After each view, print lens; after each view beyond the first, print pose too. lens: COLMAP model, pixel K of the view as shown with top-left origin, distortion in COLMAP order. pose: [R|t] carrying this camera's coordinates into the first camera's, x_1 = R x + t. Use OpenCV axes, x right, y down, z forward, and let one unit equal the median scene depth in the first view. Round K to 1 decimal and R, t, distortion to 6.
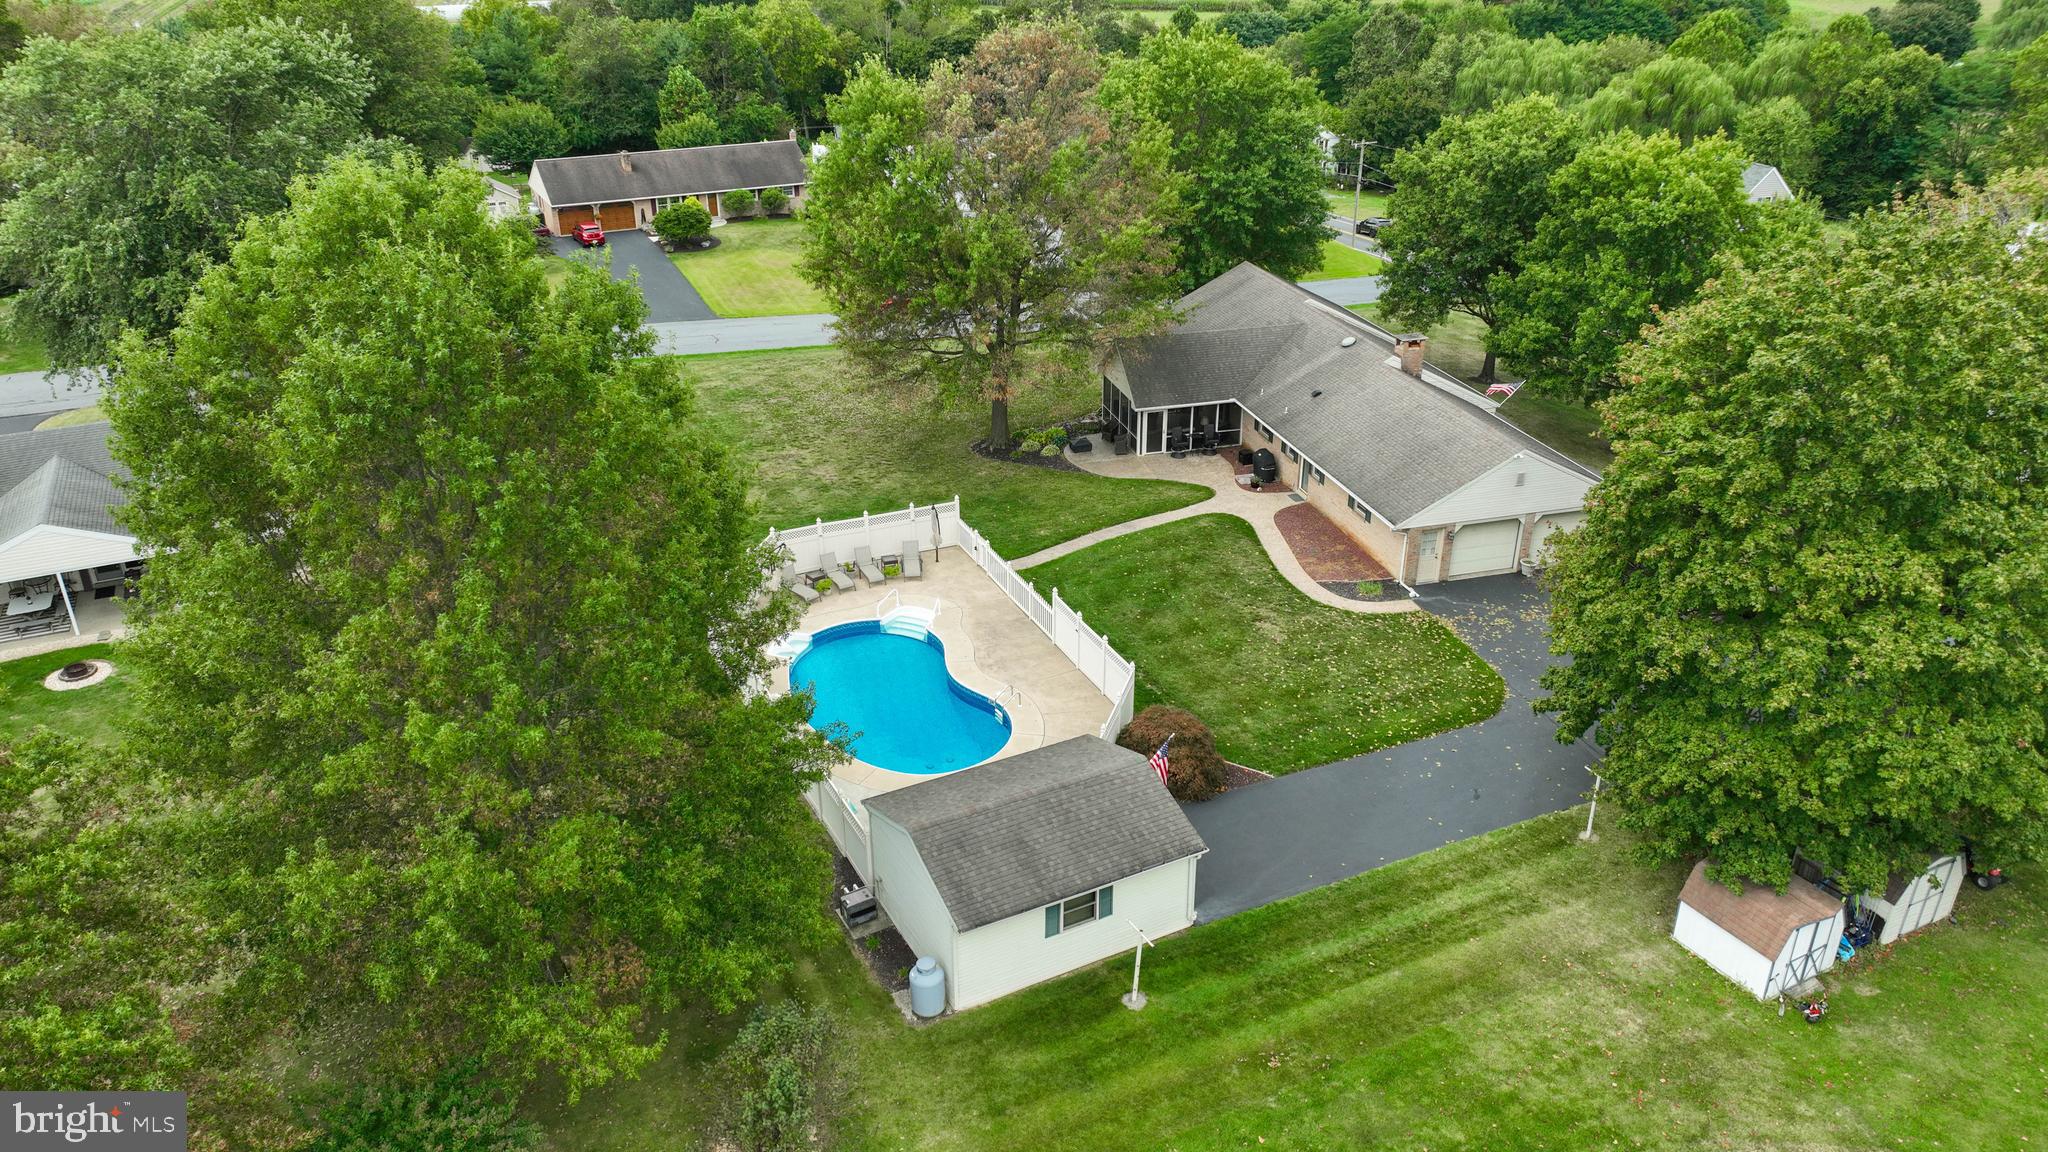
lens RADIAL K [[1433.5, 0, 1024.0], [0, 1433.5, 576.0], [0, 0, 1]] dist [0.002273, 0.007652]
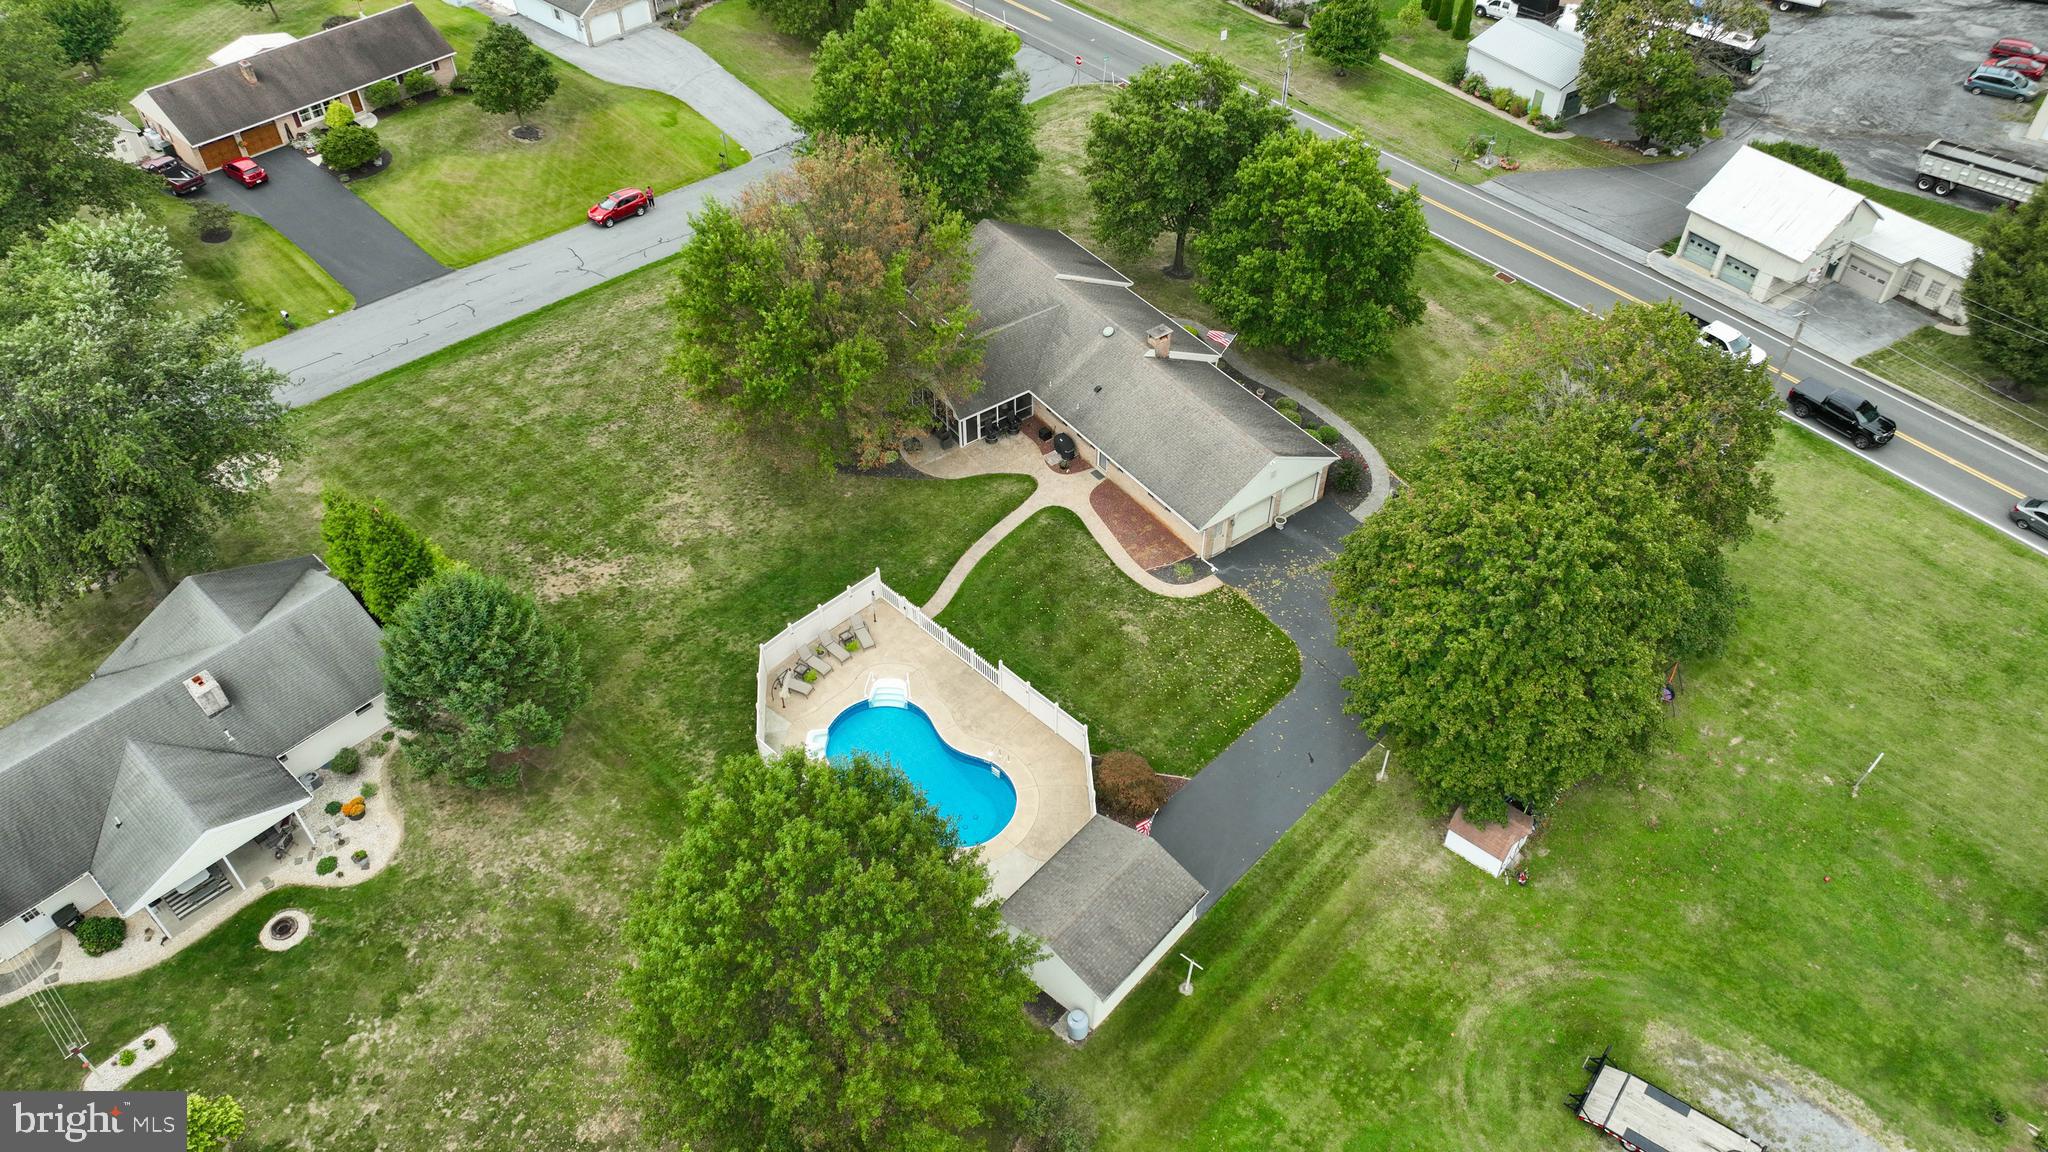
lens RADIAL K [[1433.5, 0, 1024.0], [0, 1433.5, 576.0], [0, 0, 1]] dist [0.002273, 0.007652]
pose [[0.937234, -0.243200, 0.249893, -0.257708], [0.153664, 0.931359, 0.330088, -0.473655], [-0.313018, -0.270970, 0.910272, -0.229722]]
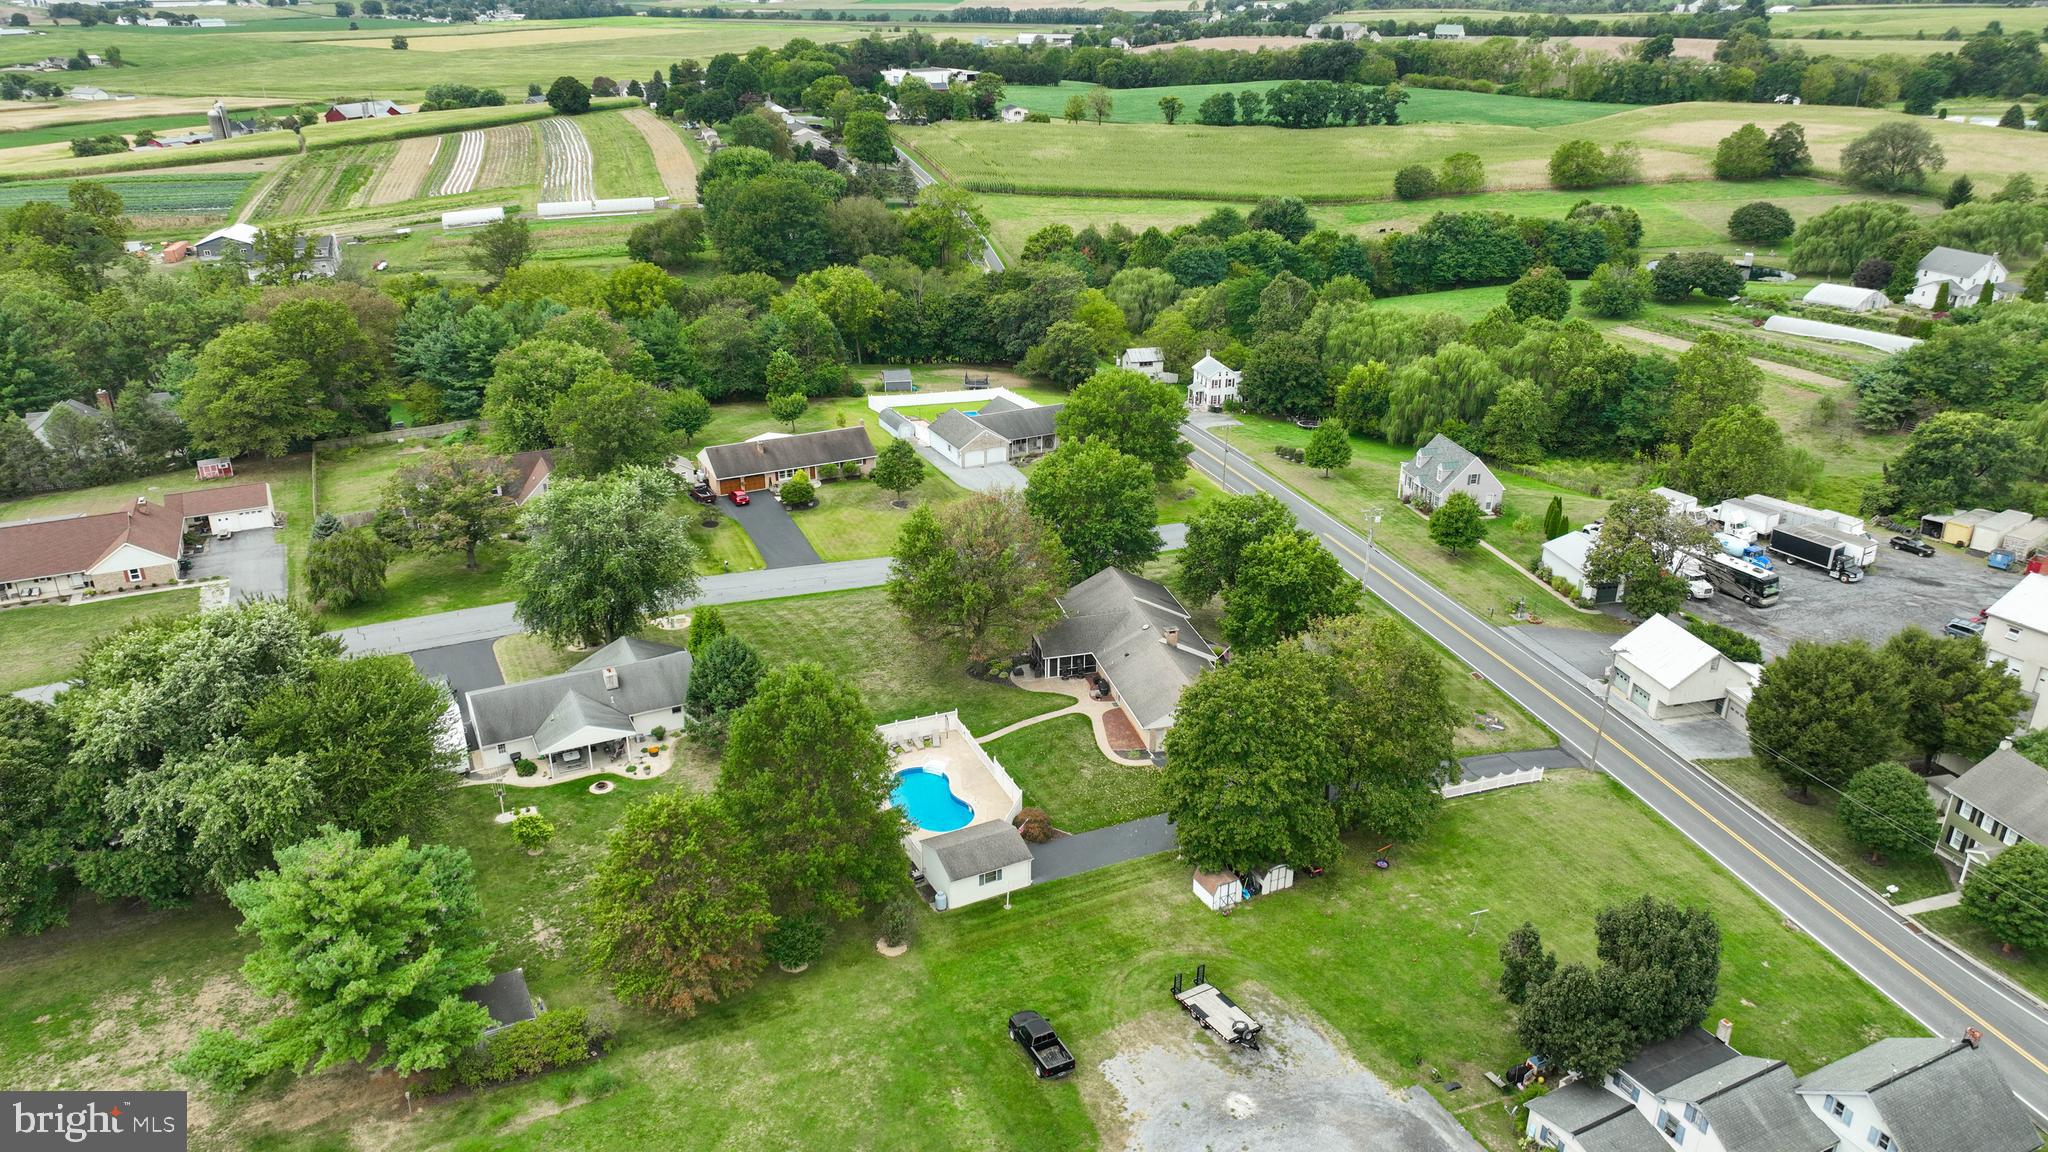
lens RADIAL K [[1412.5, 0, 1024.1], [0, 1412.5, 605.5], [0, 0, 1]] dist [0.003154, 0.001109]
pose [[0.999866, 0.012032, -0.011067, 0.086288], [-0.012258, 0.999712, -0.020614, -0.181269], [0.010815, 0.020747, 0.999726, -1.282565]]
